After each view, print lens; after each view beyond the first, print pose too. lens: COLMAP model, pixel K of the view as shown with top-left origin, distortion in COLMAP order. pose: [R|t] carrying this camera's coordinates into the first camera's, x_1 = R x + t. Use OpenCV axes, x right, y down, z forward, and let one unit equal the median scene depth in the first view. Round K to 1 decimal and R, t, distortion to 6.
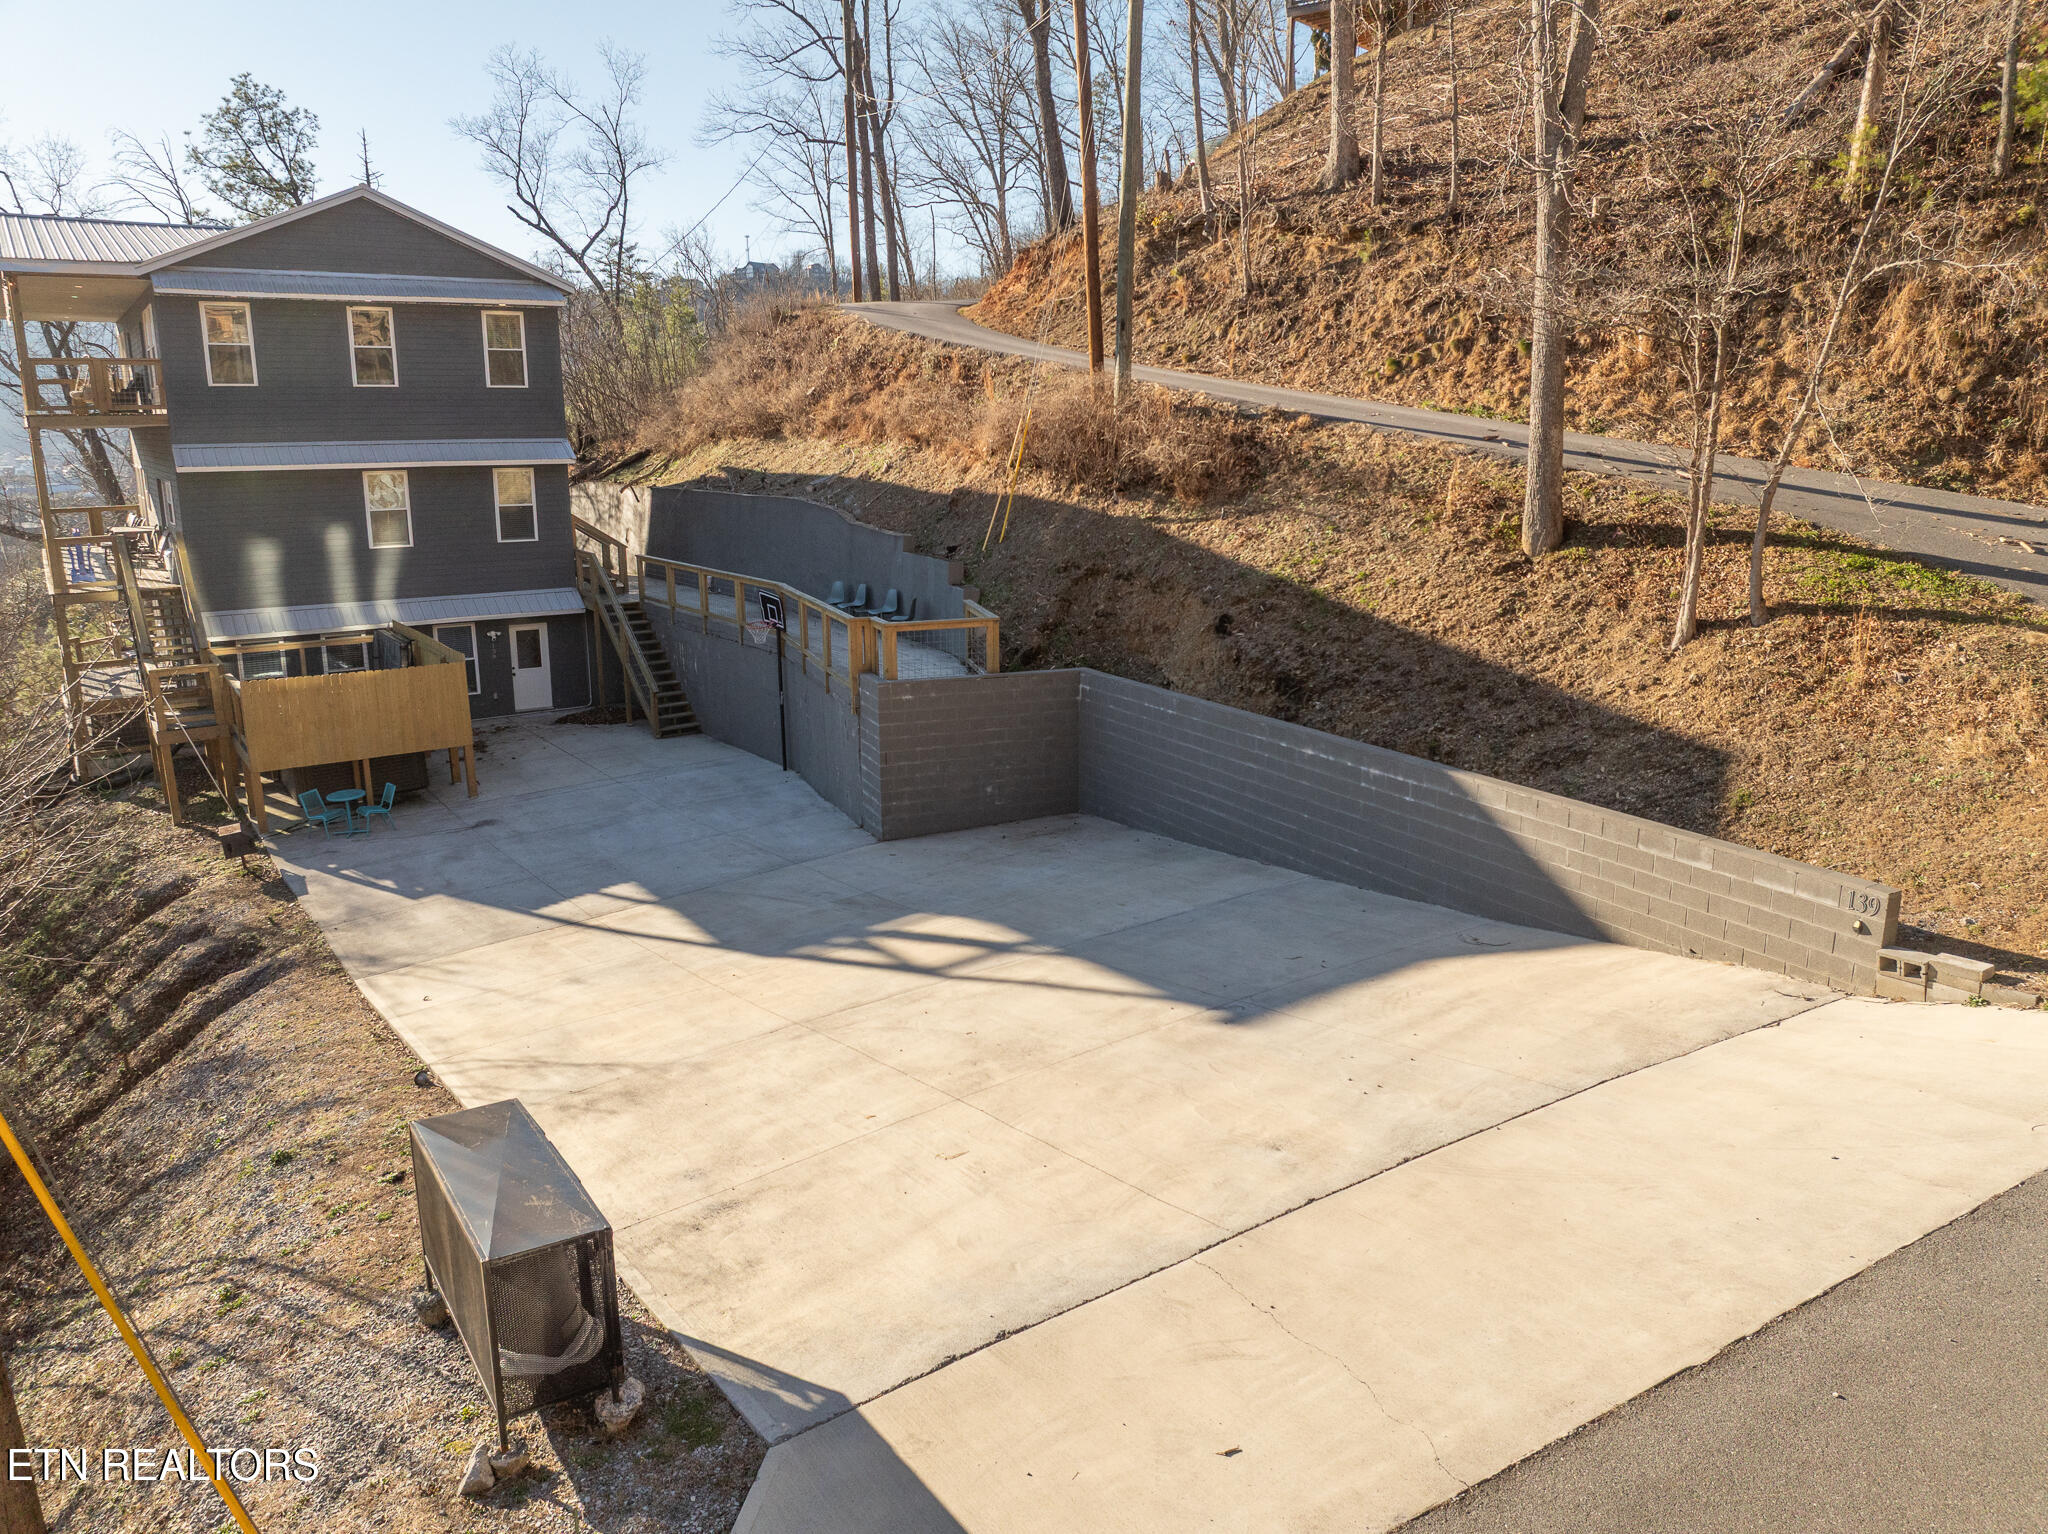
lens RADIAL K [[1461.2, 0, 1089.2], [0, 1461.2, 711.3], [0, 0, 1]] dist [-0.030871, -0.005936]
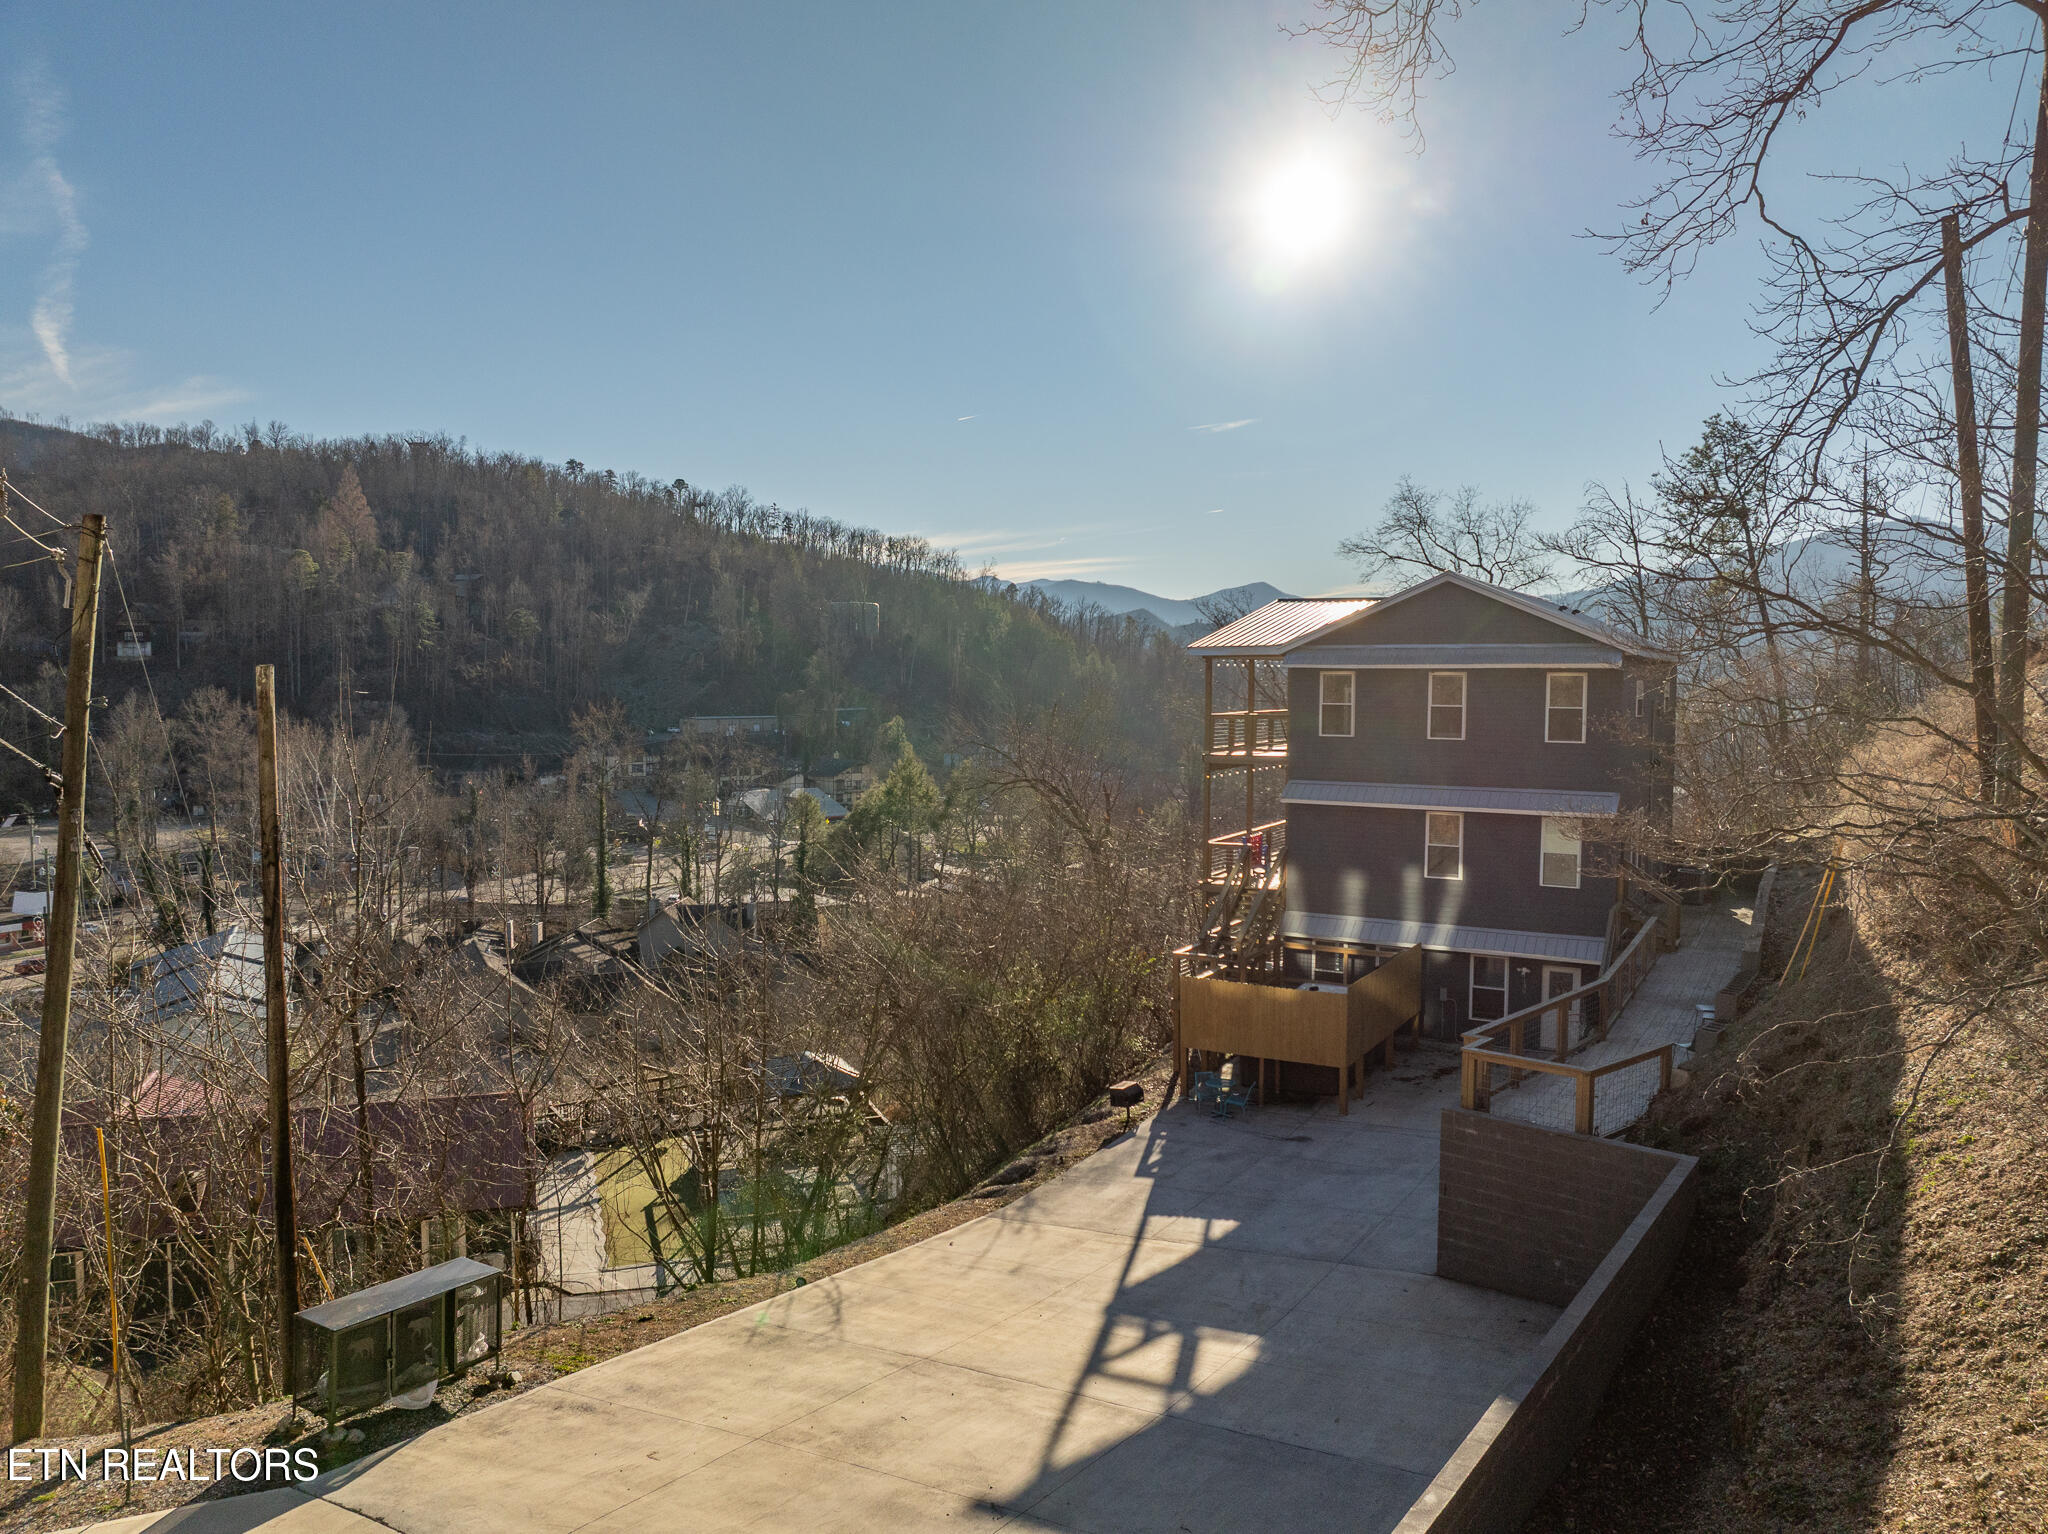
lens RADIAL K [[1461.2, 0, 1044.6], [0, 1461.2, 763.1], [0, 0, 1]] dist [-0.030871, -0.005936]
pose [[0.468454, 0.056446, -0.881683, 0.376997], [-0.188258, 0.981415, -0.037194, -0.103001], [0.863198, 0.183407, 0.470374, 0.182598]]
